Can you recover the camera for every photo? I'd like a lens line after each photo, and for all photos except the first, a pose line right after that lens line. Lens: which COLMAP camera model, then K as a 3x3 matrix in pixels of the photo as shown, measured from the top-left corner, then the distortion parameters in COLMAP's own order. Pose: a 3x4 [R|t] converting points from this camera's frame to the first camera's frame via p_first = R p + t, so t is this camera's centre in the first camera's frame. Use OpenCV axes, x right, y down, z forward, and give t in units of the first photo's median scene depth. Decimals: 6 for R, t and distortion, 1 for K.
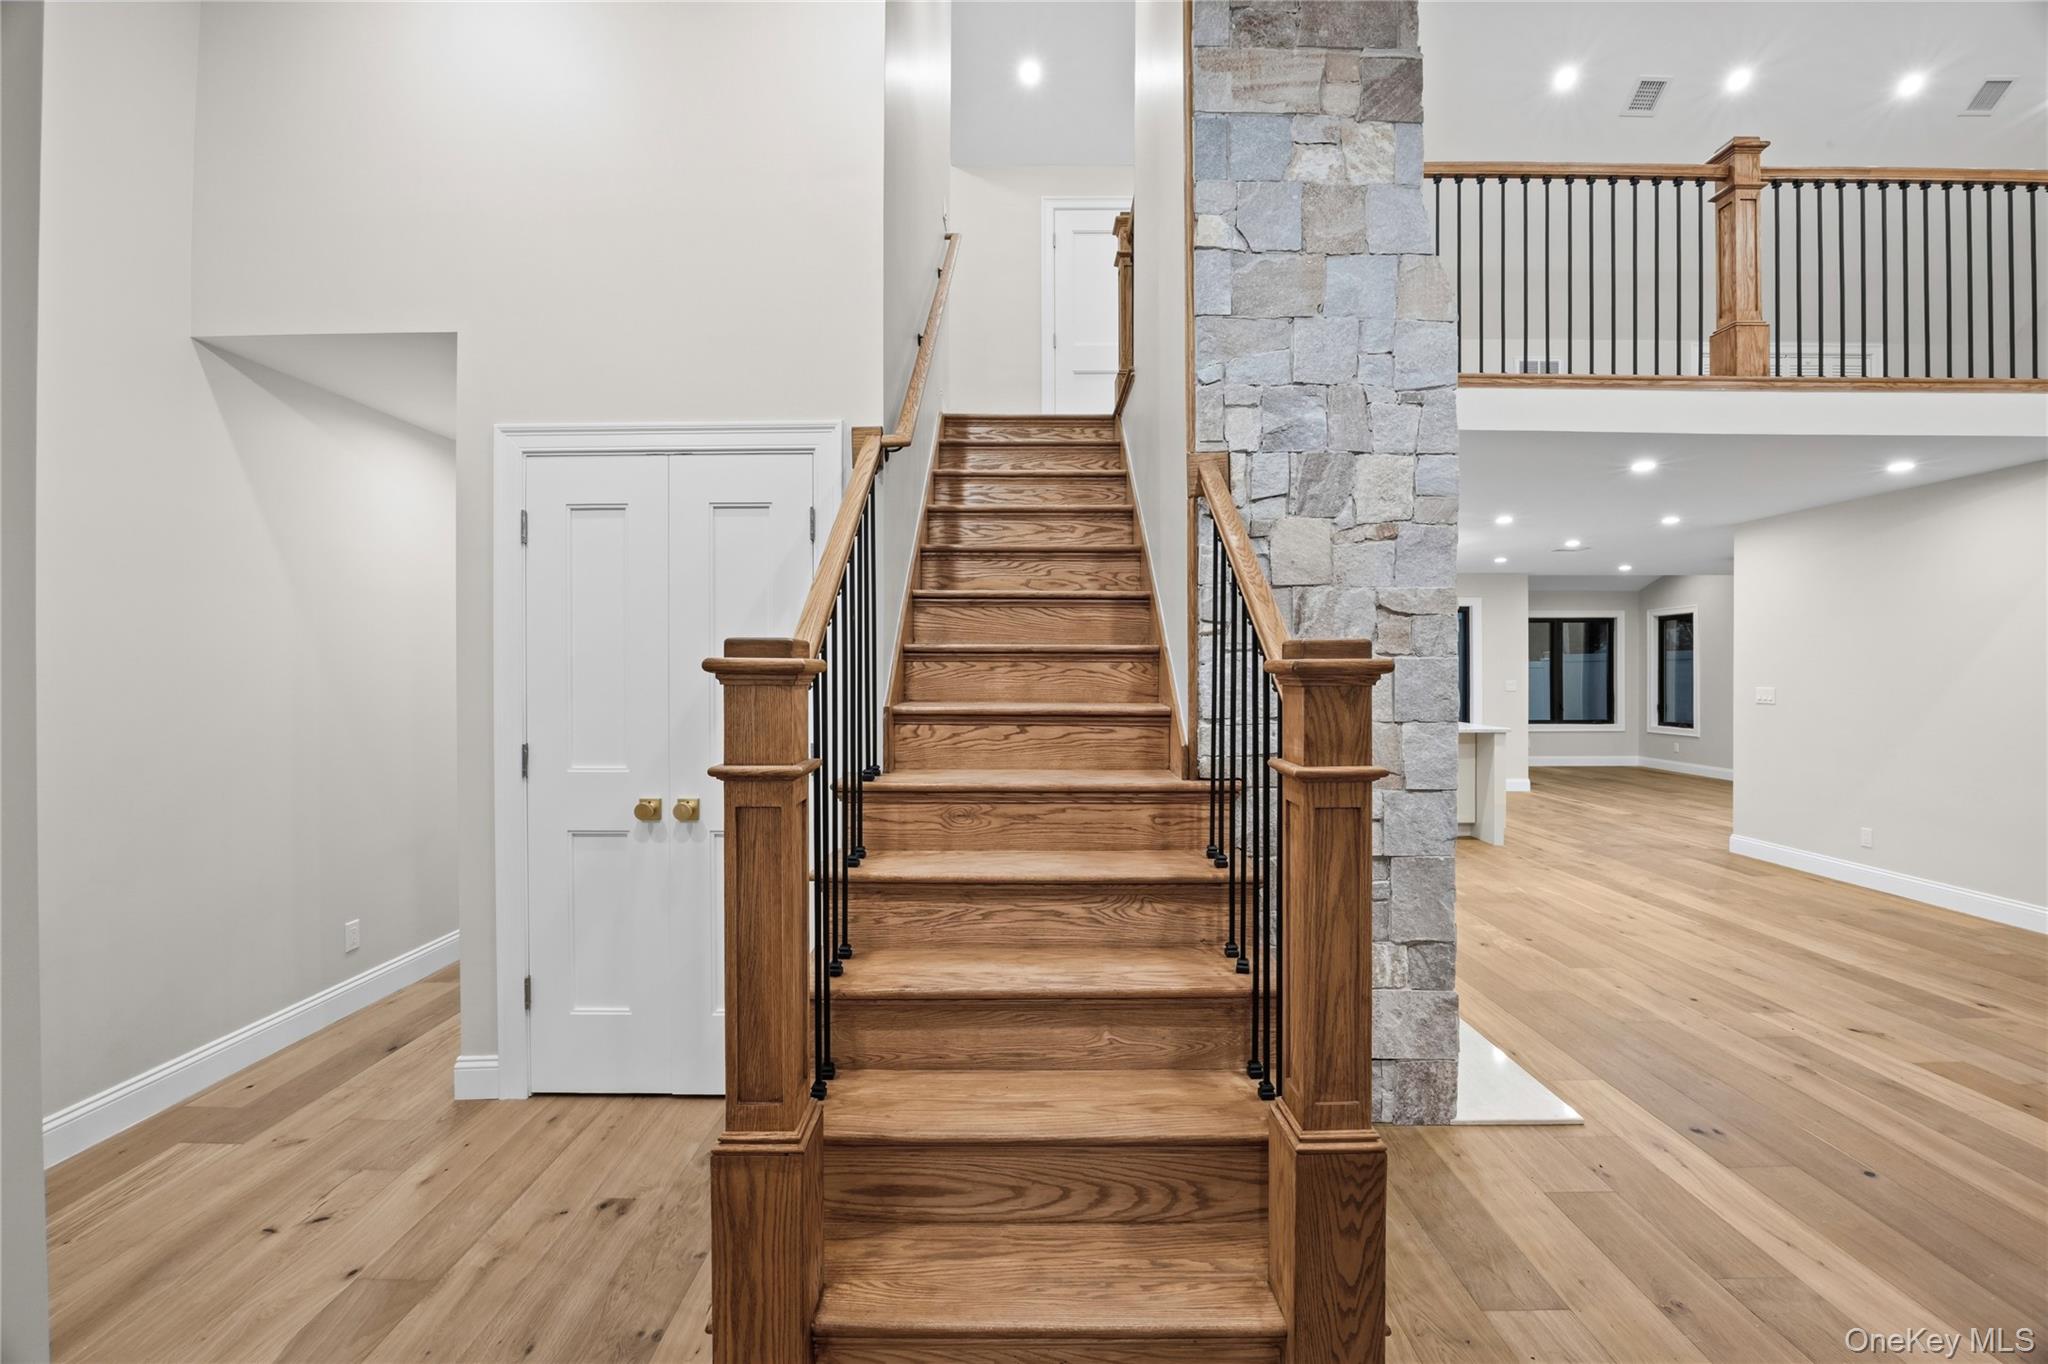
lens RADIAL K [[903.8, 0, 1025.0], [0, 903.8, 657.7], [0, 0, 1]] dist [-0.021519, 0.003028]
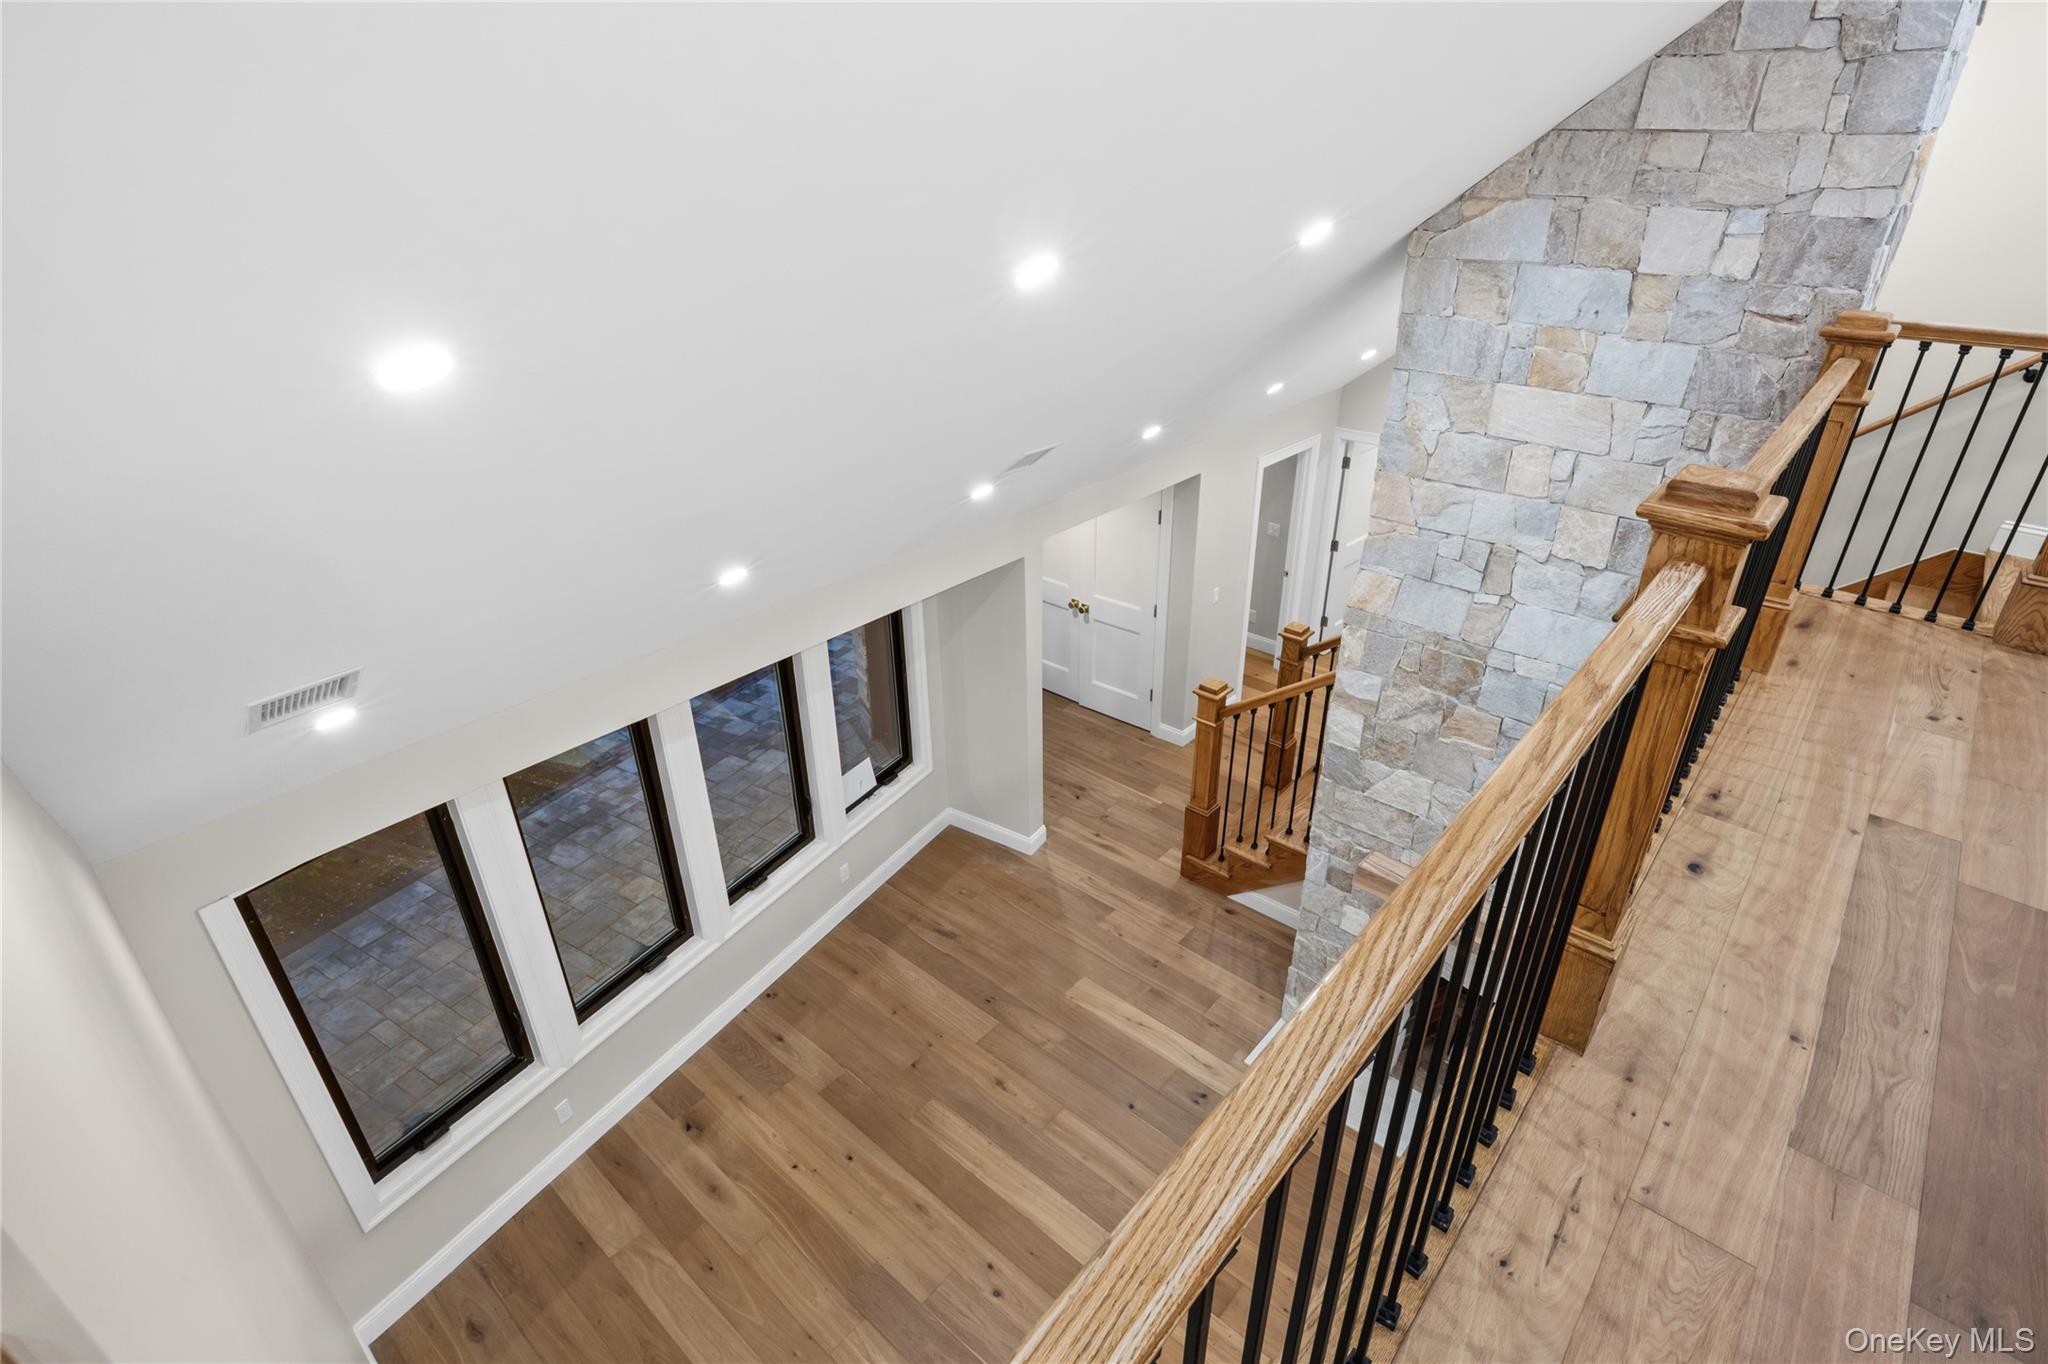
lens RADIAL K [[1001.7, 0, 1013.1], [0, 1001.7, 673.7], [0, 0, 1]] dist [-0.003207, -0.000102]
pose [[-0.678032, 0.353737, -0.644315, 1.829779], [0.017400, 0.884060, 0.467050, -1.021727], [0.734826, 0.305463, -0.605576, 1.539958]]
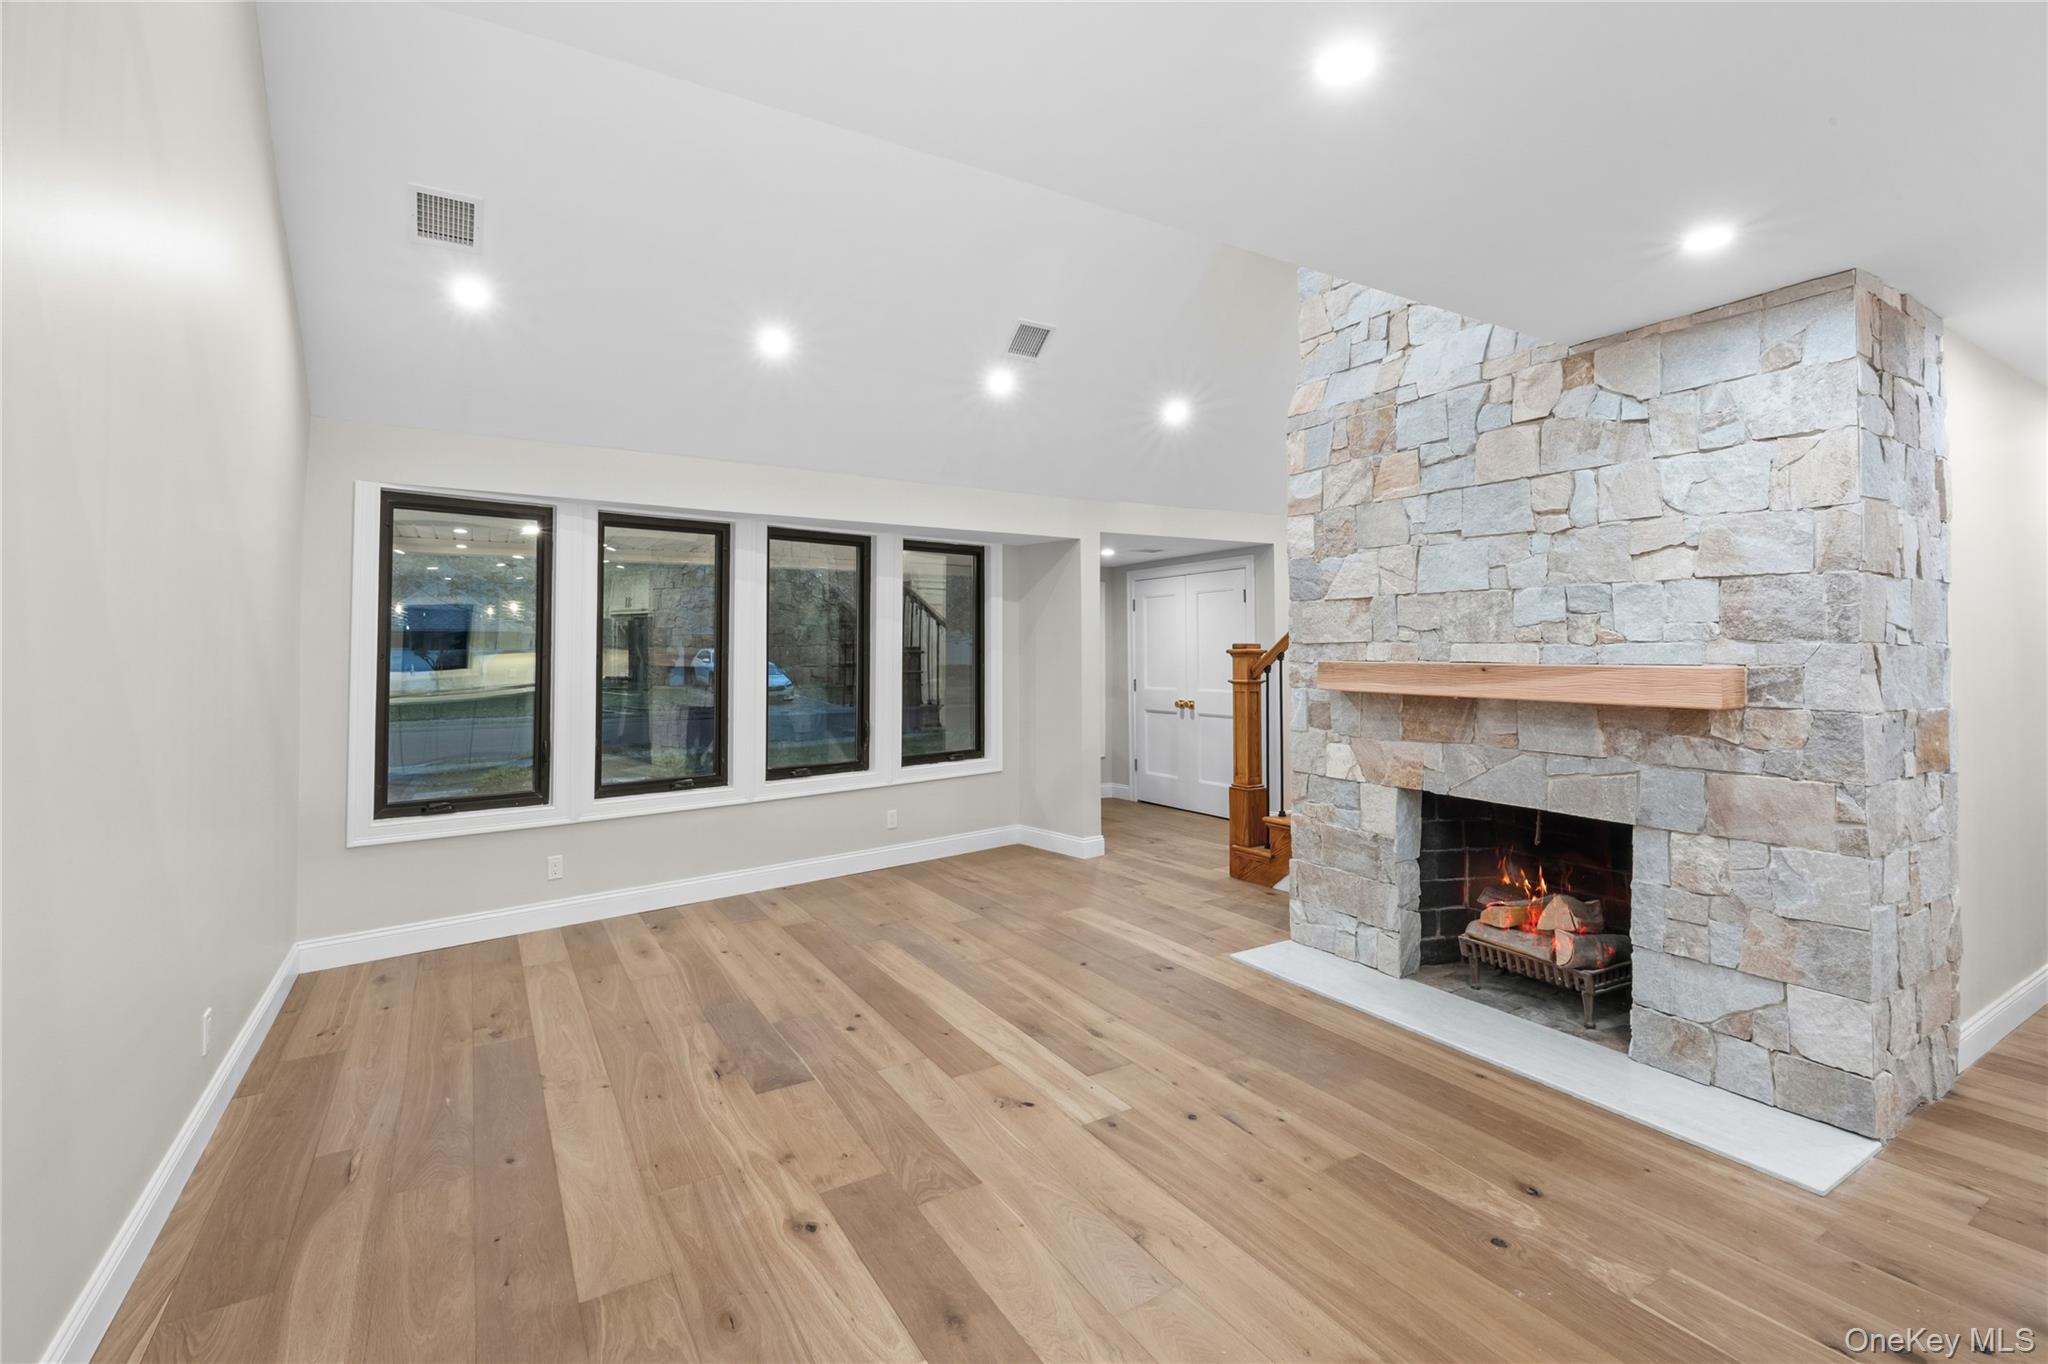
lens RADIAL K [[903.8, 0, 1028.7], [0, 903.8, 628.9], [0, 0, 1]] dist [-0.021519, 0.003028]
pose [[-0.860355, -0.010754, -0.509582, 1.613053], [0.003009, 0.999653, -0.026177, 0.007264], [0.509686, -0.024055, -0.860024, 2.038578]]
